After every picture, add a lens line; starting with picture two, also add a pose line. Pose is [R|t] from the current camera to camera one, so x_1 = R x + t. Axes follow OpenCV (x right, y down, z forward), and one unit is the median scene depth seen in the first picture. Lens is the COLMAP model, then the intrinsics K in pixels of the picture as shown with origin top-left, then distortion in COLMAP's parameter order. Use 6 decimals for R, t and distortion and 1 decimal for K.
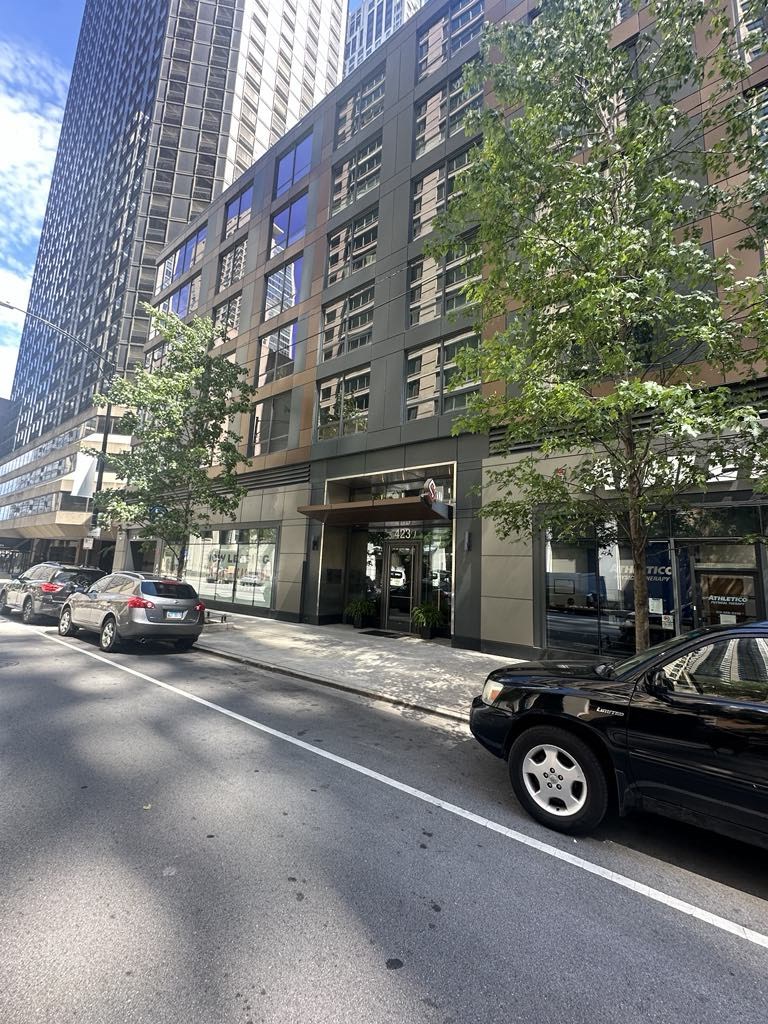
lens RADIAL K [[413.7, 0, 385.2], [0, 413.7, 513.1], [0, 0, 1]] dist [-0.001539, -0.000210]
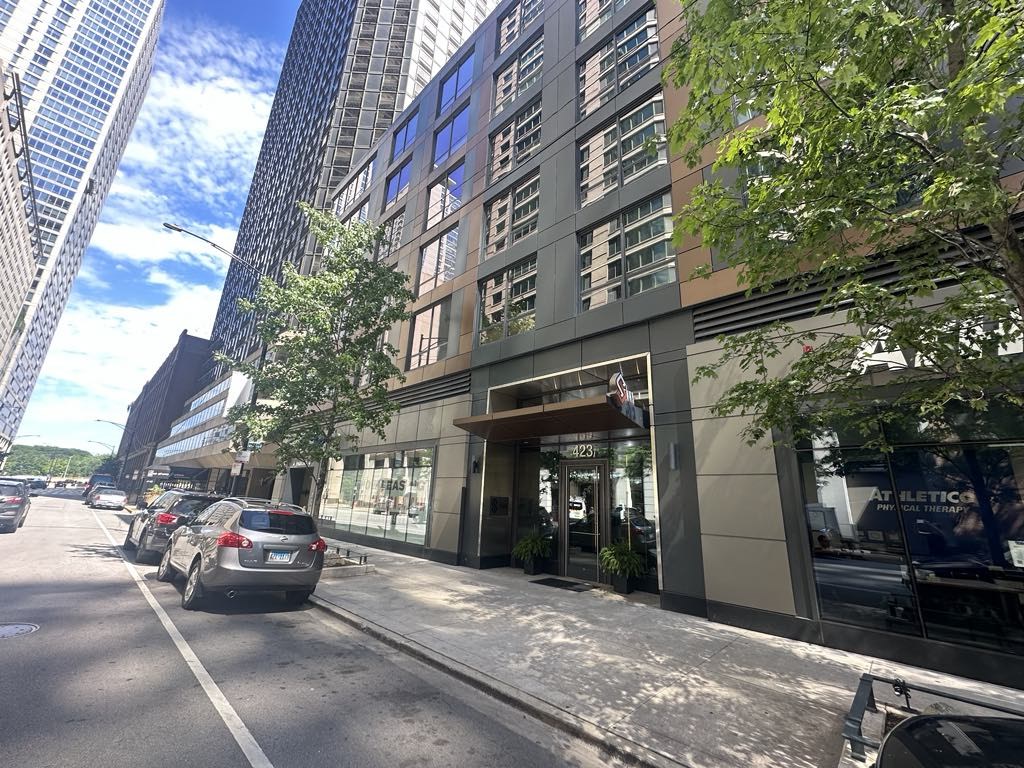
lens RADIAL K [[413.7, 0, 510.8], [0, 413.7, 382.2], [0, 0, 1]] dist [-0.001539, -0.000210]
pose [[0.992795, -0.033491, -0.115049, 0.000355], [0.016600, 0.989329, -0.144752, 0.030096], [0.118669, 0.141800, 0.982757, 0.168094]]
